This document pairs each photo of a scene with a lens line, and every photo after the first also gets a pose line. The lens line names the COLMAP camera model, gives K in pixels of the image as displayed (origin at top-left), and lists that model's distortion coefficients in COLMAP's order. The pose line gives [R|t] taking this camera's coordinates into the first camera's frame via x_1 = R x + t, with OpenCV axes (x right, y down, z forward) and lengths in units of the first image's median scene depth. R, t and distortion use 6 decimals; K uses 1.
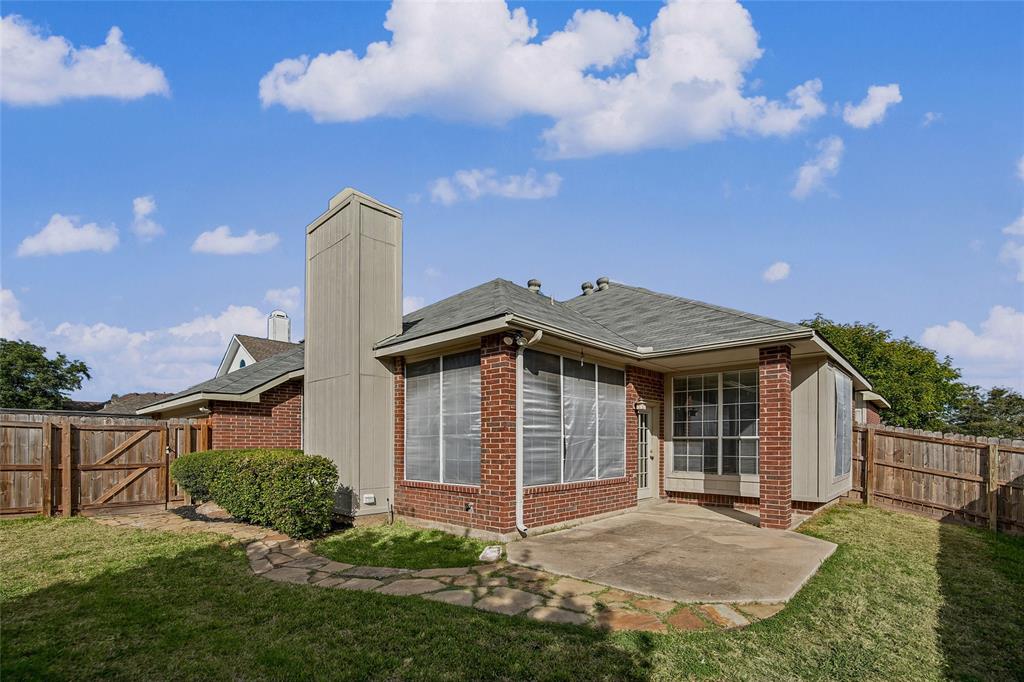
lens RADIAL K [[401.7, 0, 516.7], [0, 401.7, 331.3], [0, 0, 1]] dist [-0.001795, -0.000133]
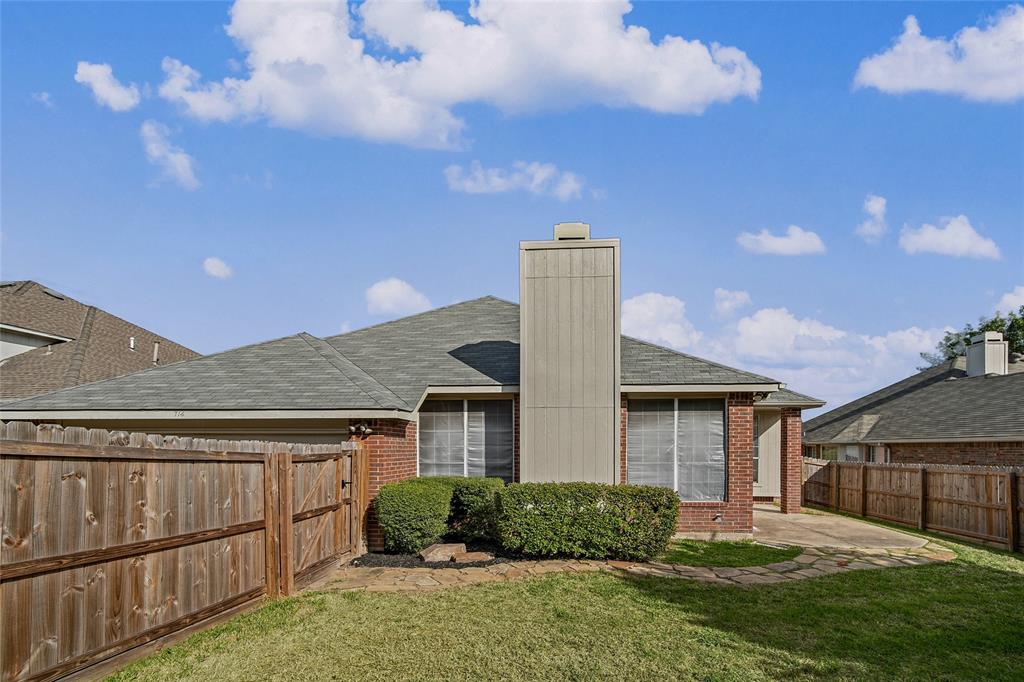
lens RADIAL K [[401.7, 0, 516.7], [0, 401.7, 331.3], [0, 0, 1]] dist [-0.001795, -0.000133]
pose [[0.804037, 0.166512, 0.570788, -1.368936], [-0.160549, 0.985127, -0.061227, 0.011970], [-0.572494, -0.042411, 0.818811, 0.276347]]
